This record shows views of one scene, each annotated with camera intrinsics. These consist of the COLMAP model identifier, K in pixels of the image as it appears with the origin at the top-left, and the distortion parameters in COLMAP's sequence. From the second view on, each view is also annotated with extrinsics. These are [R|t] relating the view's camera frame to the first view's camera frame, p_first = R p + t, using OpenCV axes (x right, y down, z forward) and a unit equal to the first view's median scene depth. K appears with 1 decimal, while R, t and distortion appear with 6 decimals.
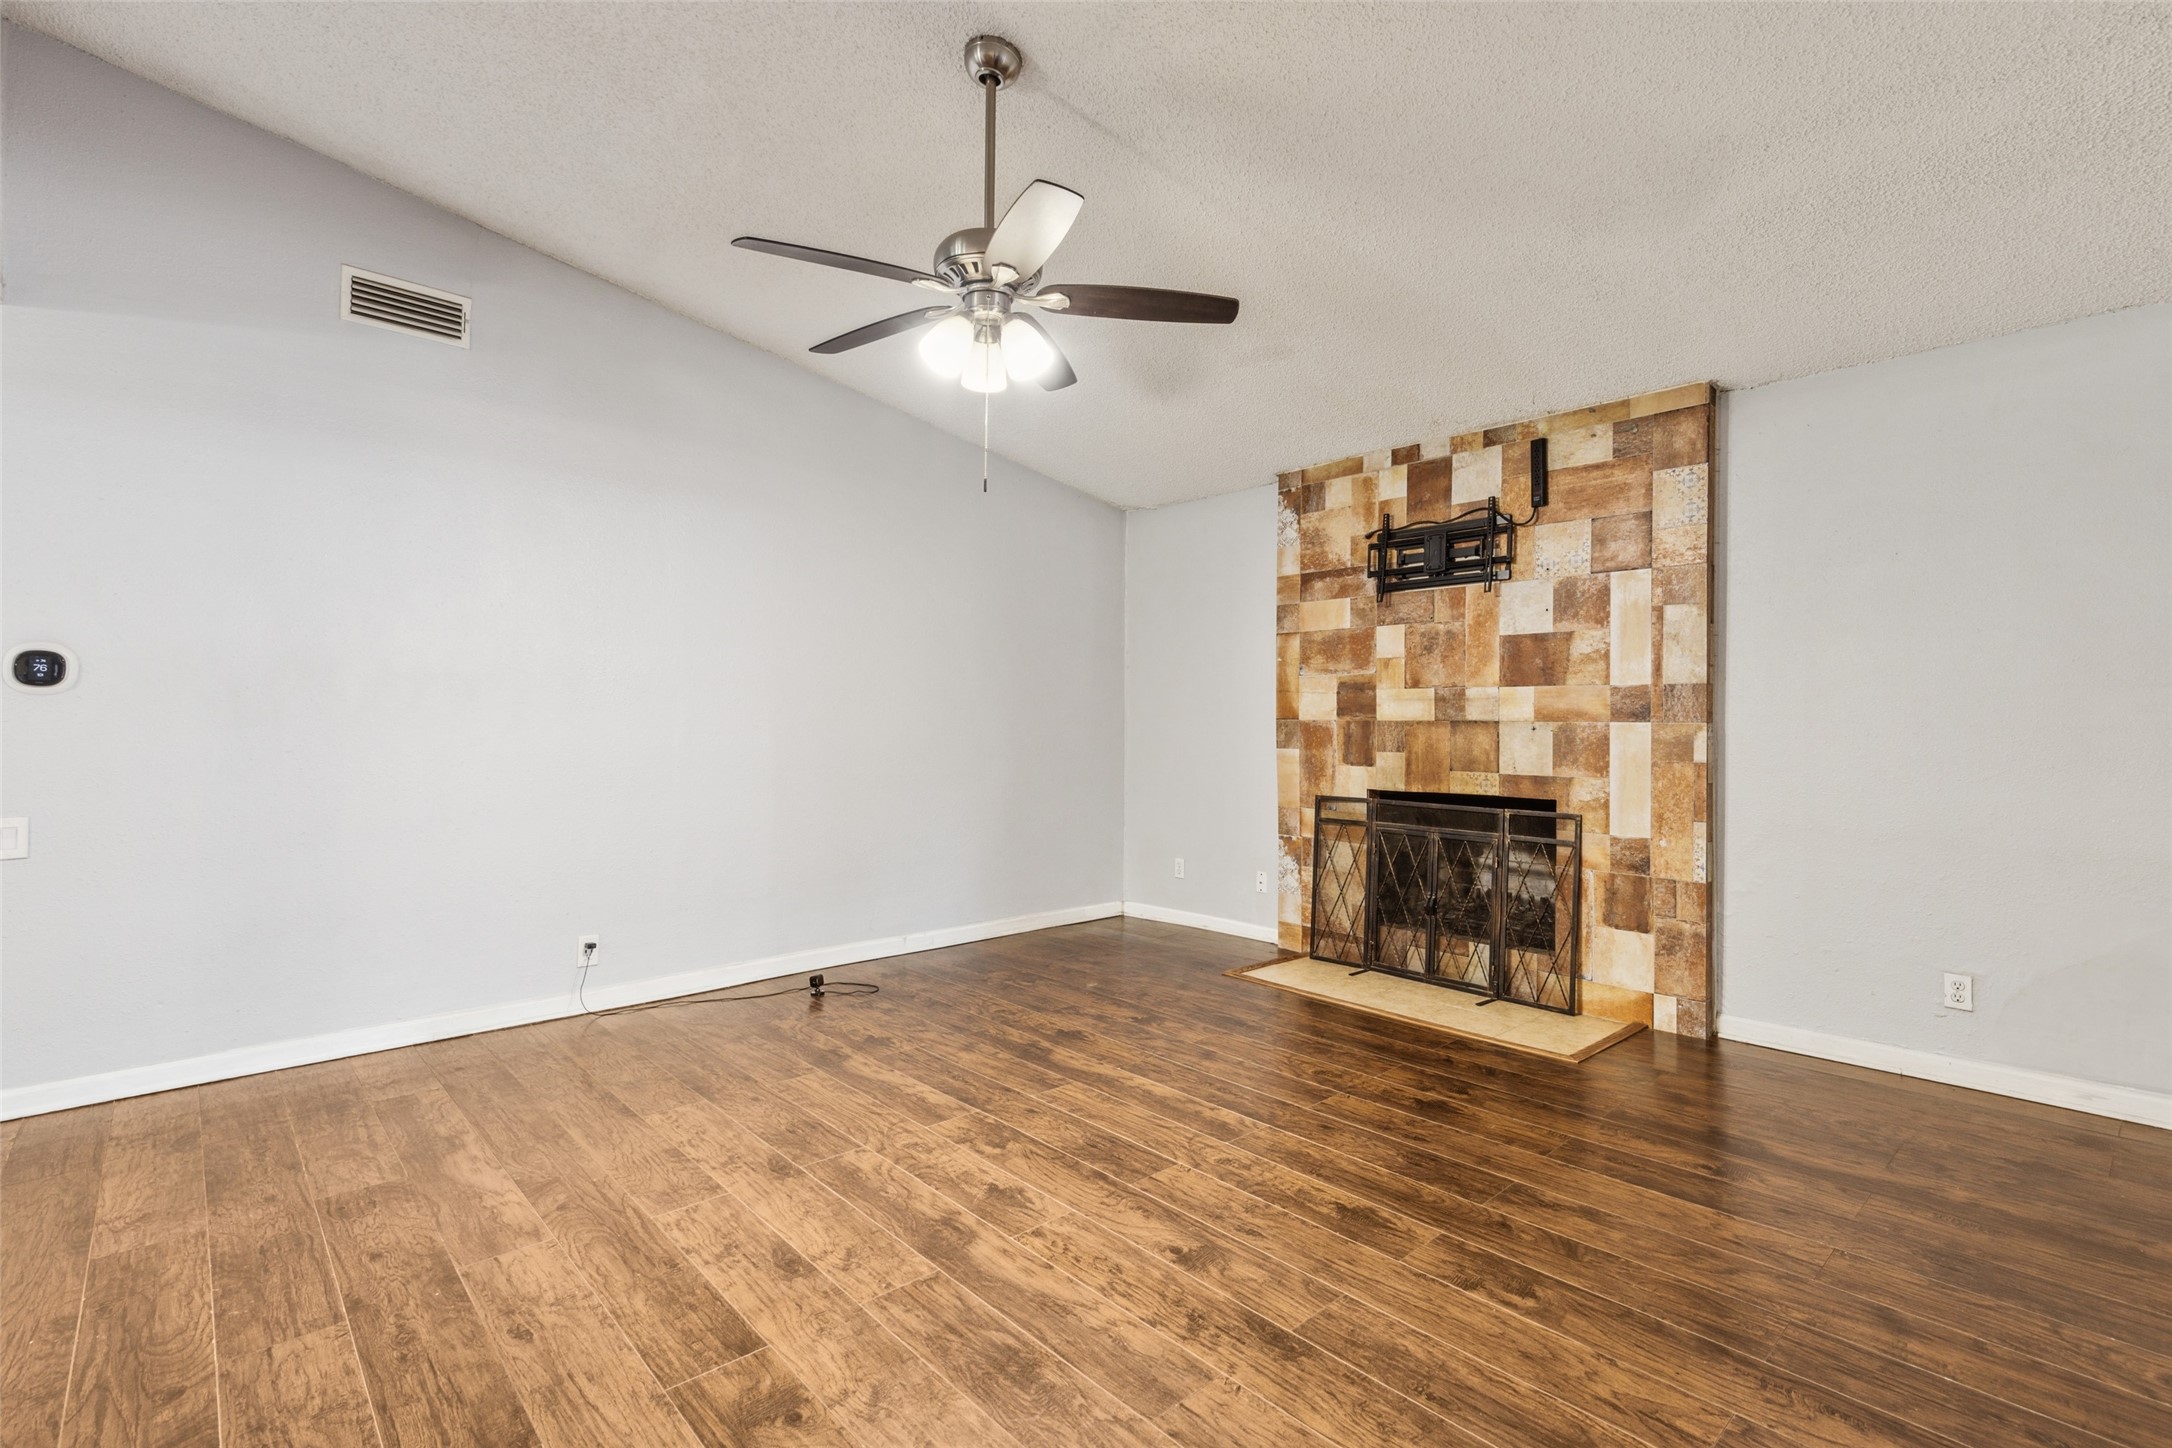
lens RADIAL K [[1004.8, 0, 1088.2], [0, 1004.8, 729.3], [0, 0, 1]] dist [0.012270, -0.000105]
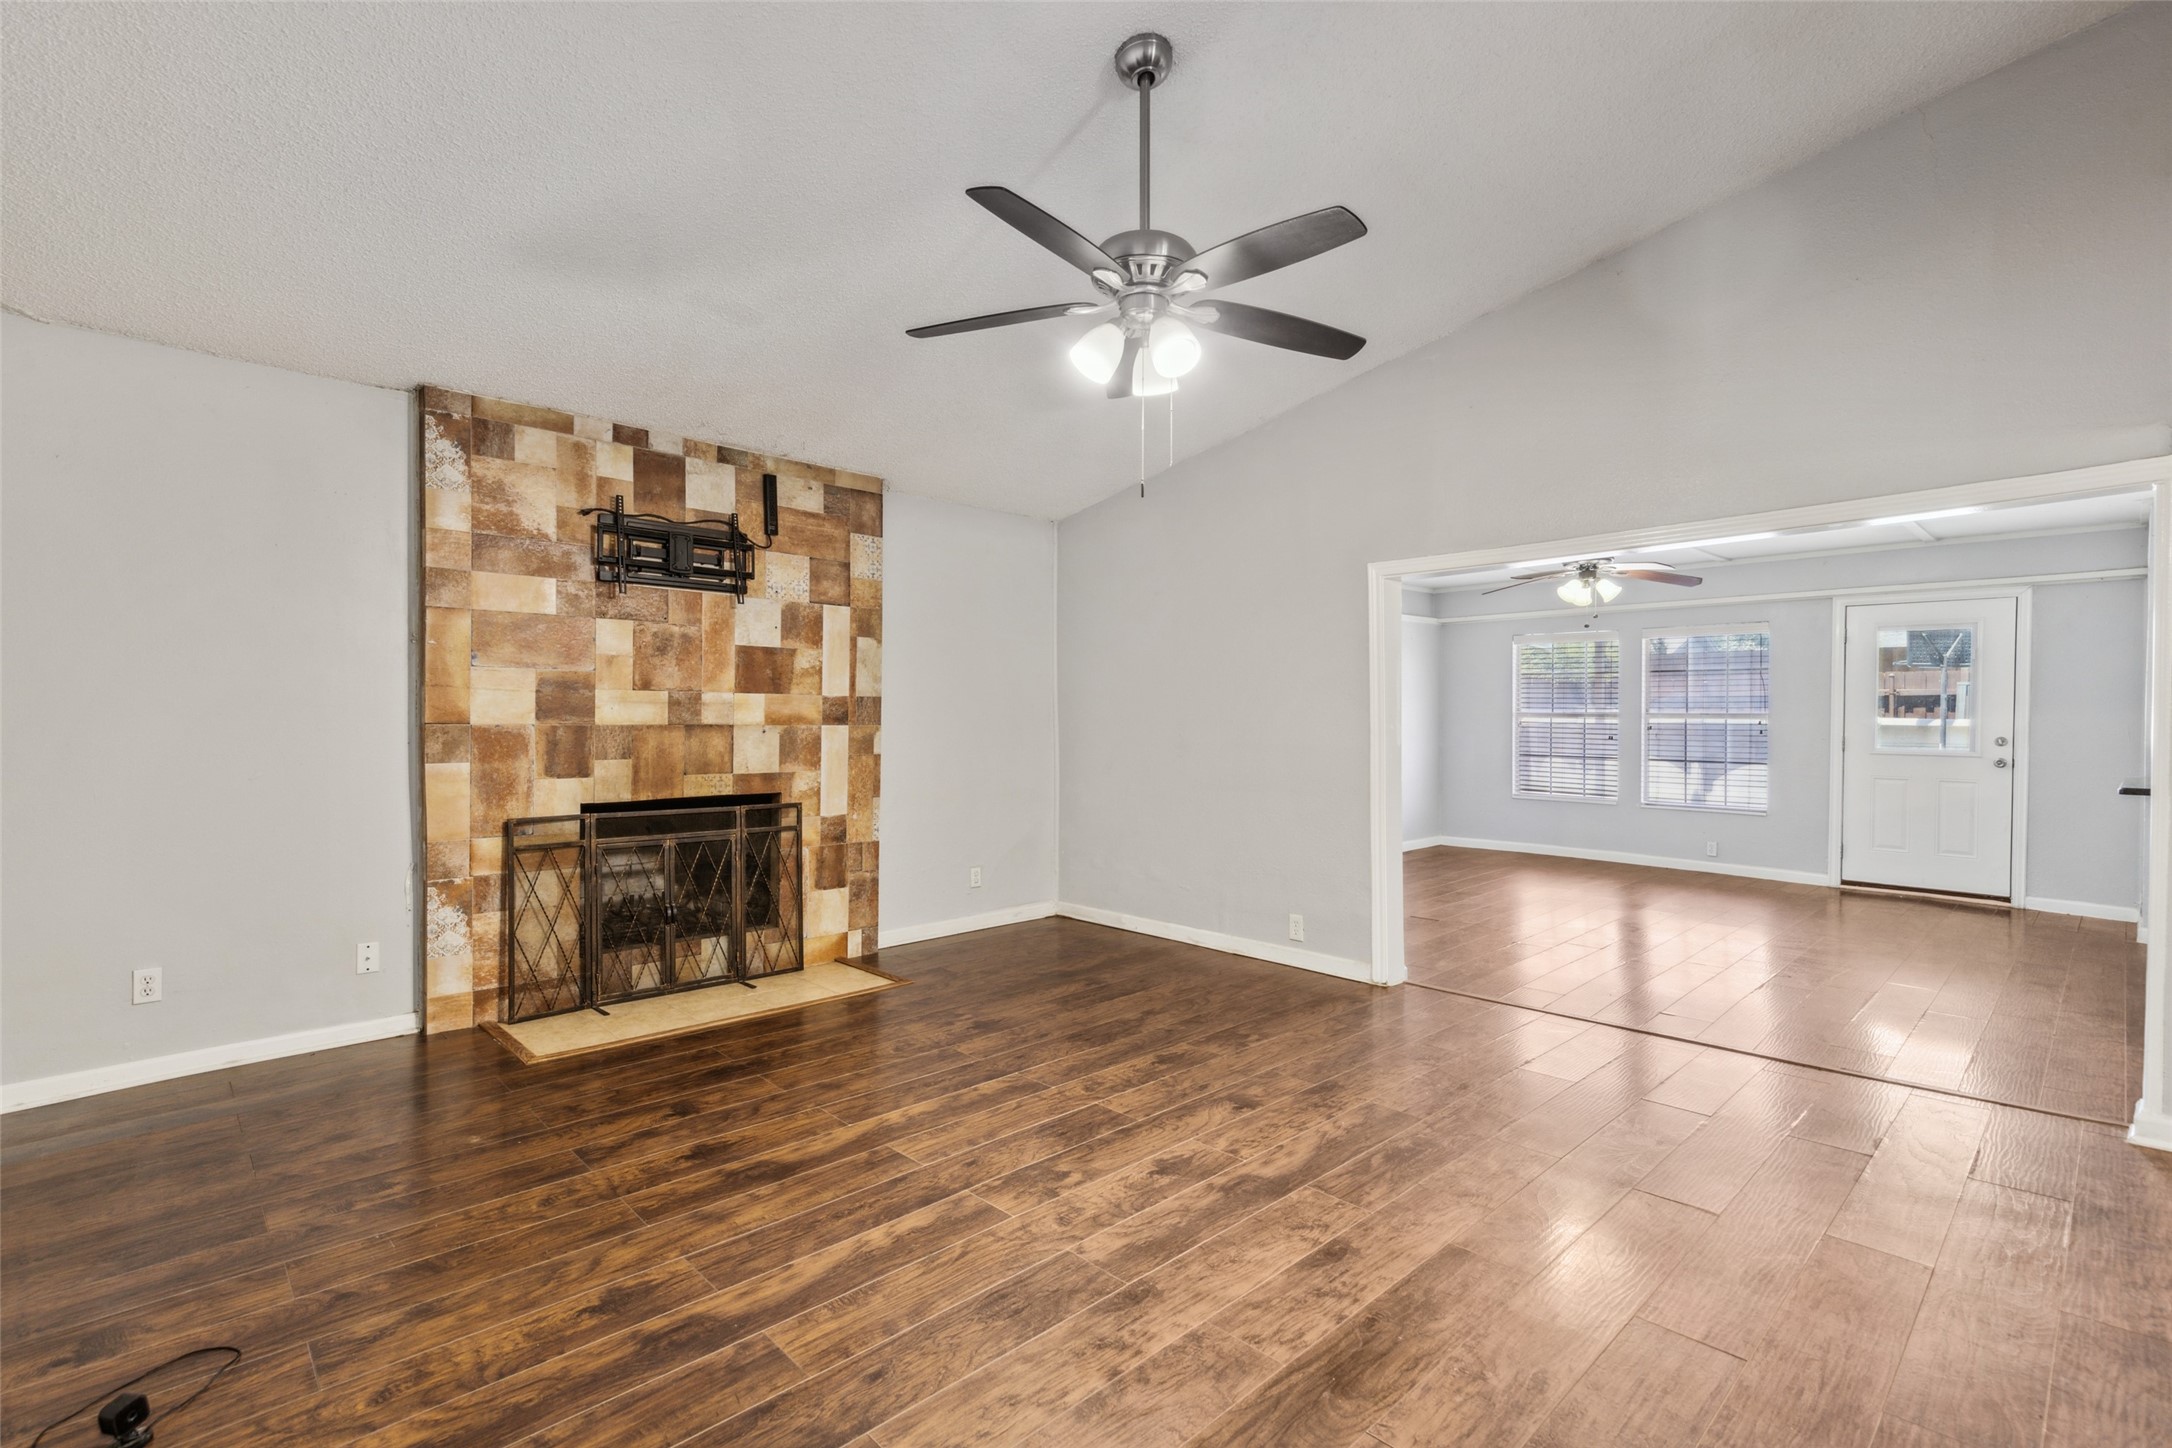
lens RADIAL K [[985.4, 0, 1091.7], [0, 985.4, 756.7], [0, 0, 1]] dist [0.014953, -0.000318]
pose [[-0.025241, -0.036412, 0.999018, -0.692133], [0.010775, 0.999268, 0.036693, -0.009103], [-0.999623, 0.011691, -0.024830, 0.684085]]
